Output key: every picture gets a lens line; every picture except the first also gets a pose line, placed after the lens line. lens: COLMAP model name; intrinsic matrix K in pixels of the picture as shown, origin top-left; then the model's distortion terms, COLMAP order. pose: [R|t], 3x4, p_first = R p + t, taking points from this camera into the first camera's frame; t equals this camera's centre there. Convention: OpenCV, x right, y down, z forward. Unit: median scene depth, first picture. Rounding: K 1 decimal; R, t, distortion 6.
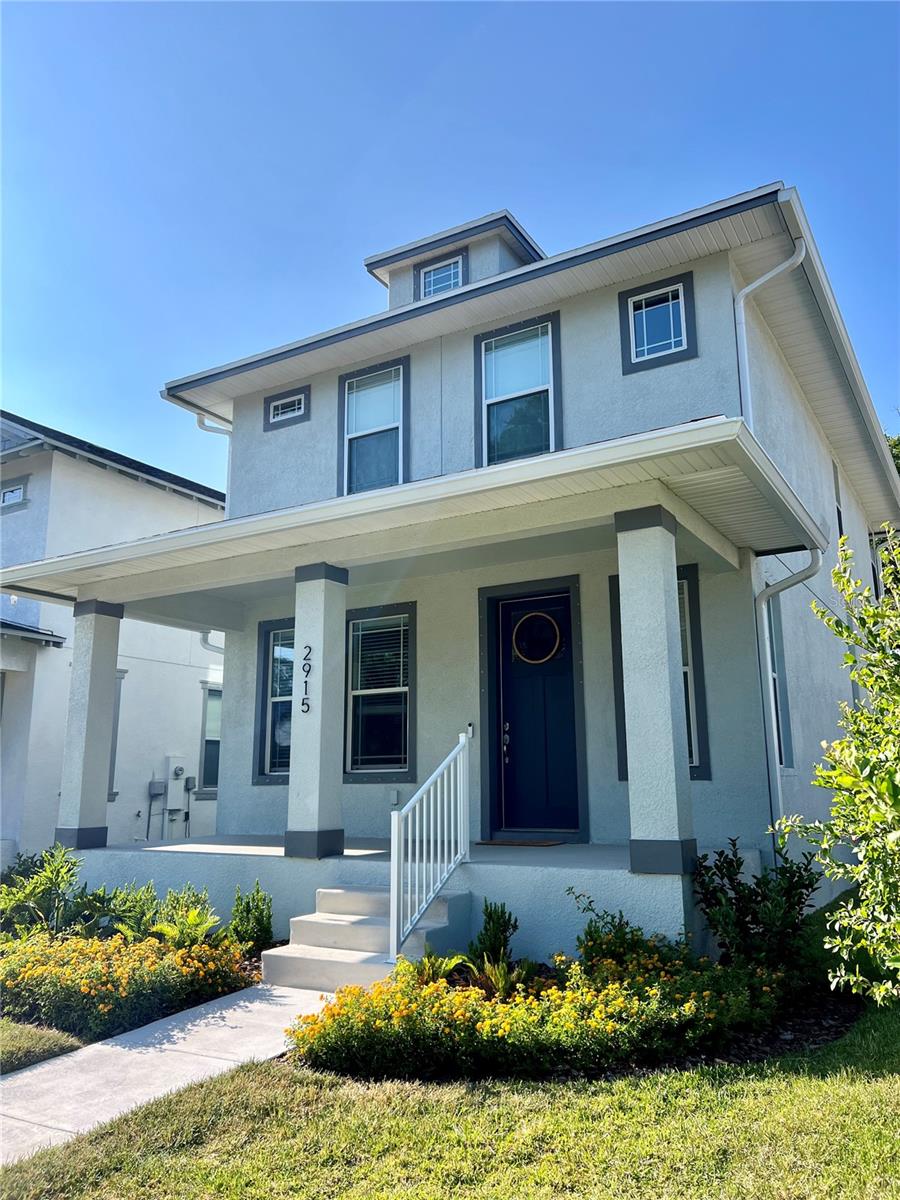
lens RADIAL K [[903.2, 0, 444.0], [0, 903.2, 608.4], [0, 0, 1]] dist [0.035019, -0.011187]
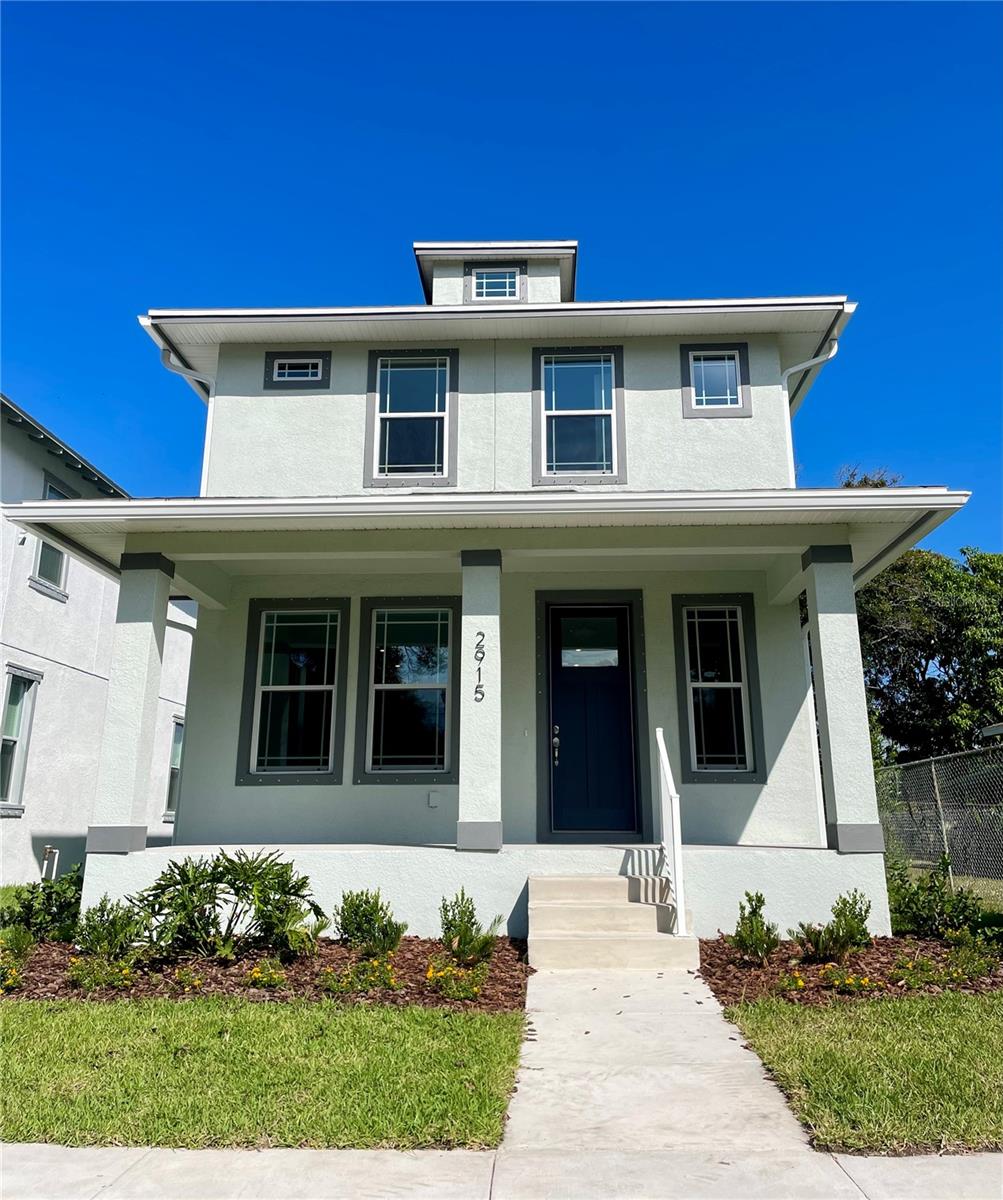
lens RADIAL K [[943.5, 0, 524.9], [0, 943.5, 571.9], [0, 0, 1]] dist [0.007725, -0.005194]
pose [[0.872320, 0.127038, 0.472144, -0.454163], [-0.096939, 0.991423, -0.087658, 0.047977], [-0.479230, 0.030696, 0.877153, 0.071365]]
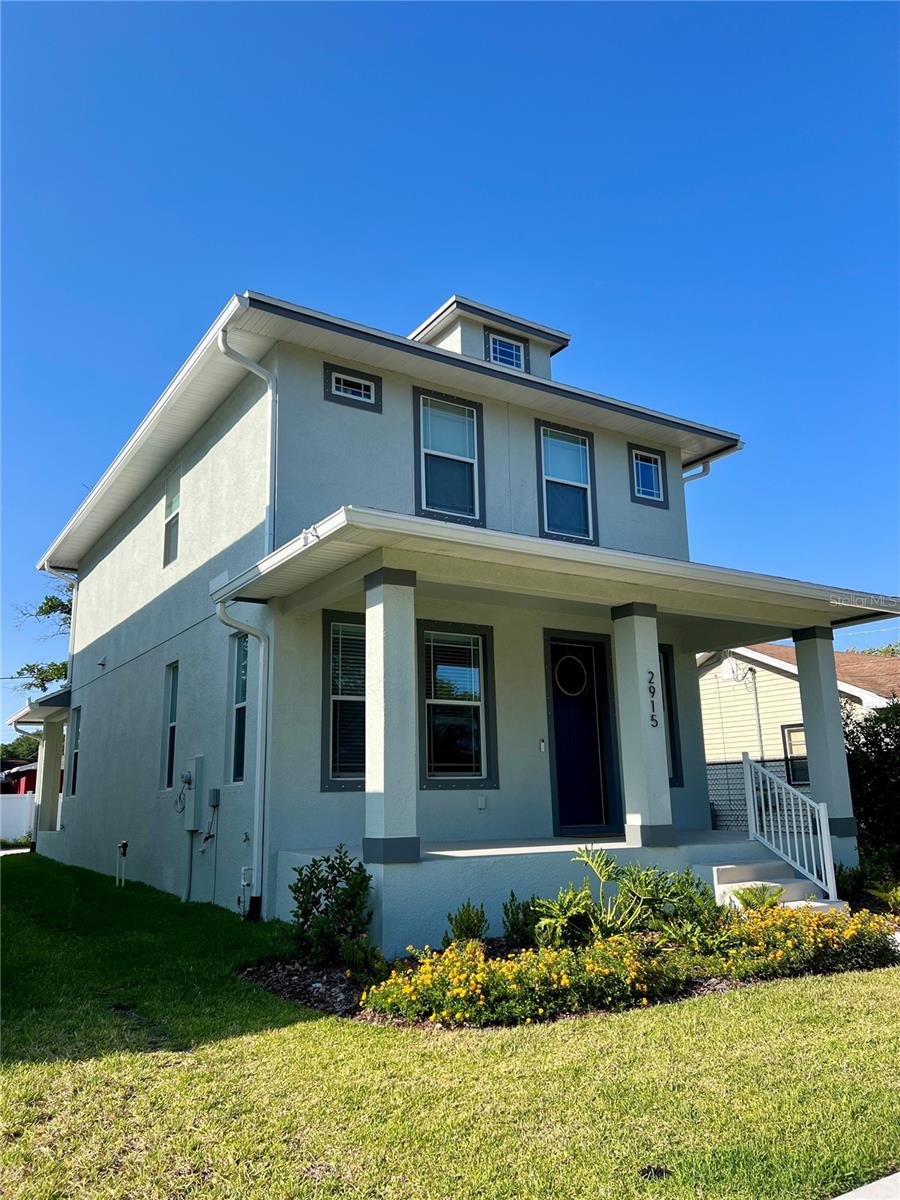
lens RADIAL K [[903.2, 0, 453.2], [0, 903.2, 602.3], [0, 0, 1]] dist [0.035019, -0.011187]
pose [[0.443136, 0.186695, 0.876798, -1.037609], [-0.162134, 0.978635, -0.126436, 0.111459], [-0.881670, -0.086131, 0.463938, 0.521093]]
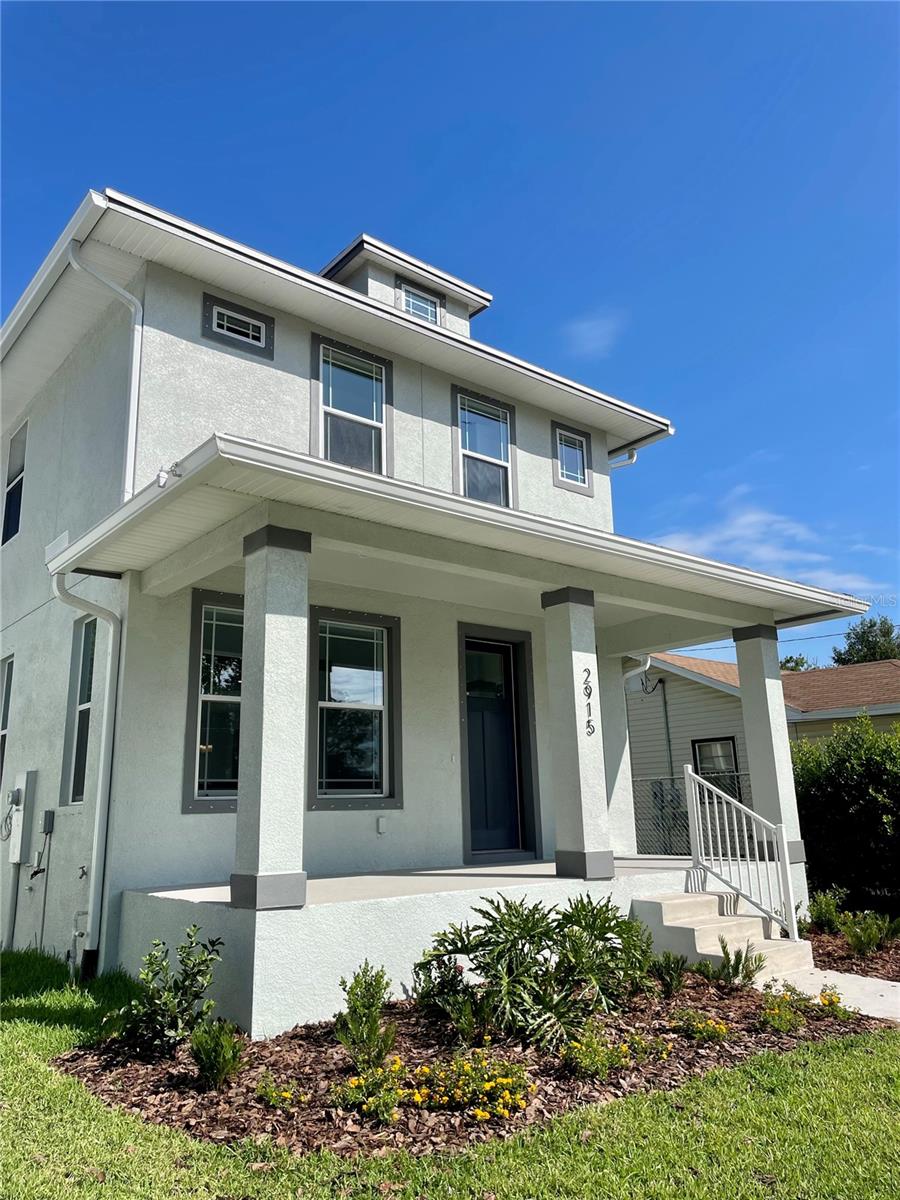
lens RADIAL K [[902.5, 0, 457.8], [0, 902.5, 594.7], [0, 0, 1]] dist [0.074966, -0.097535]
pose [[0.329488, 0.220039, 0.918161, -0.894370], [-0.166581, 0.970757, -0.172865, 0.123347], [-0.929348, -0.095992, 0.356507, 0.597579]]
